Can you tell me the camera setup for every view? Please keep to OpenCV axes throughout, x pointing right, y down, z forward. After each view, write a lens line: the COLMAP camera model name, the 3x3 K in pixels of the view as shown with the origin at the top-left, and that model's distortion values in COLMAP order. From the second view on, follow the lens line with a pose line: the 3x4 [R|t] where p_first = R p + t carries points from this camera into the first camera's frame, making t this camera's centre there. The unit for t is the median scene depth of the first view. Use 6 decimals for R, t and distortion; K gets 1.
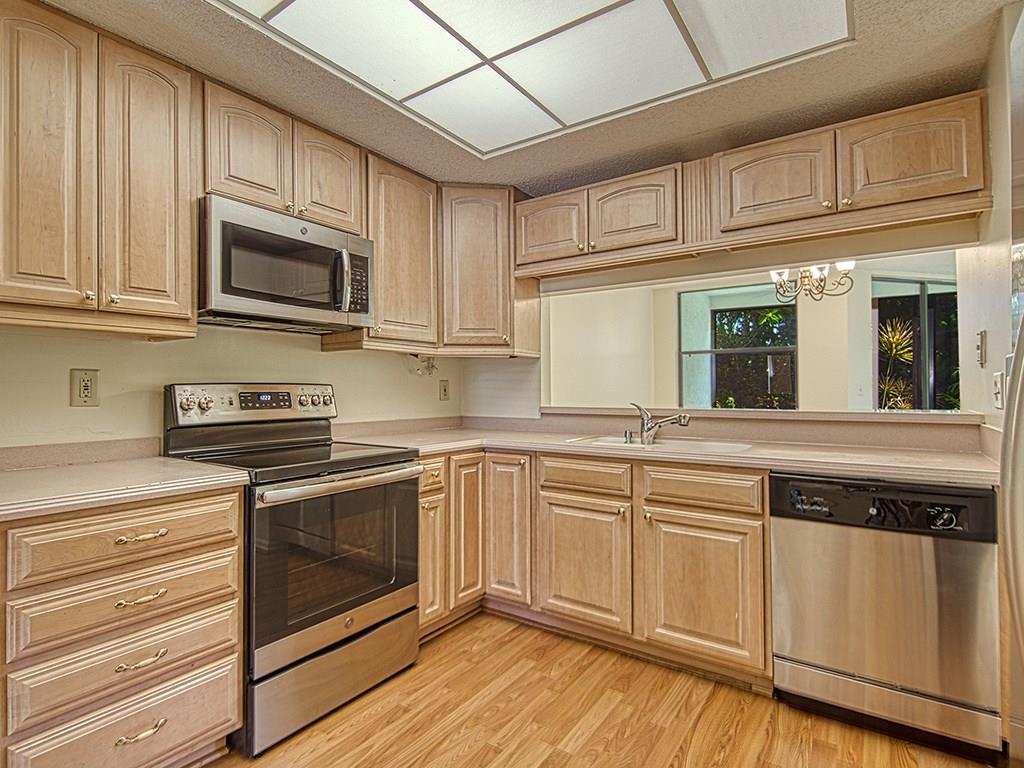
lens RADIAL K [[525.0, 0, 512.1], [0, 525.0, 380.3], [0, 0, 1]] dist [-0.000549, -0.008409]
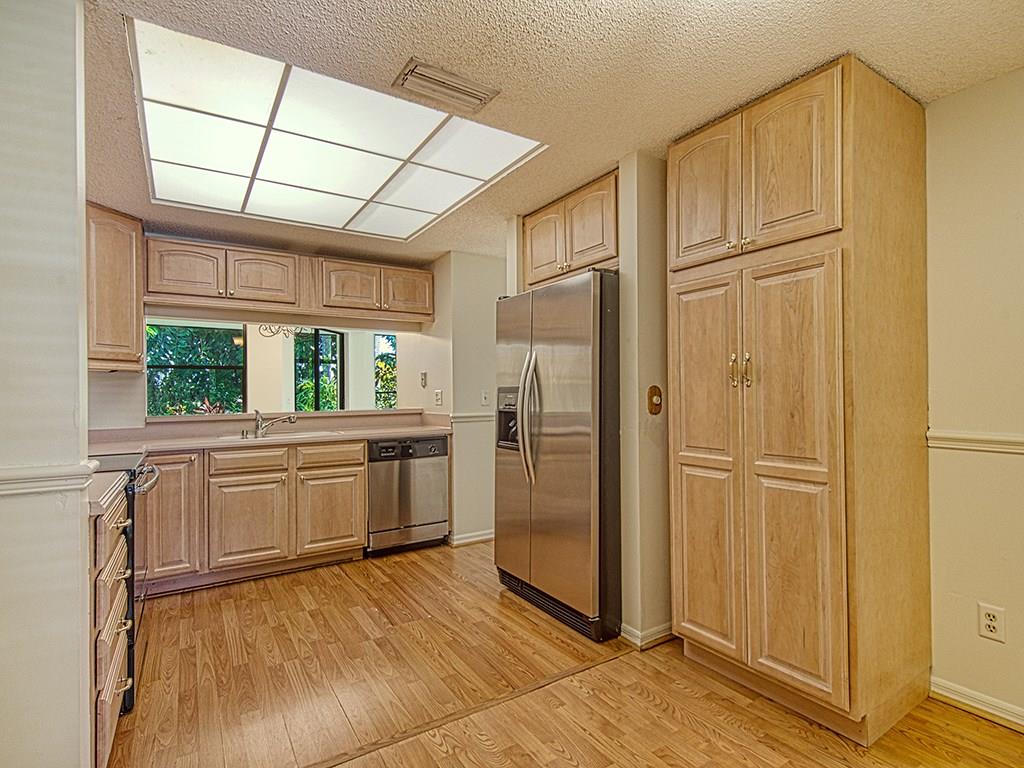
lens RADIAL K [[525.0, 0, 510.5], [0, 525.0, 388.9], [0, 0, 1]] dist [-0.000549, -0.008409]
pose [[0.369986, 0.006830, 0.929012, -0.929896], [-0.002308, 0.999977, -0.006433, -0.004992], [-0.929034, 0.000236, 0.369993, -0.179443]]
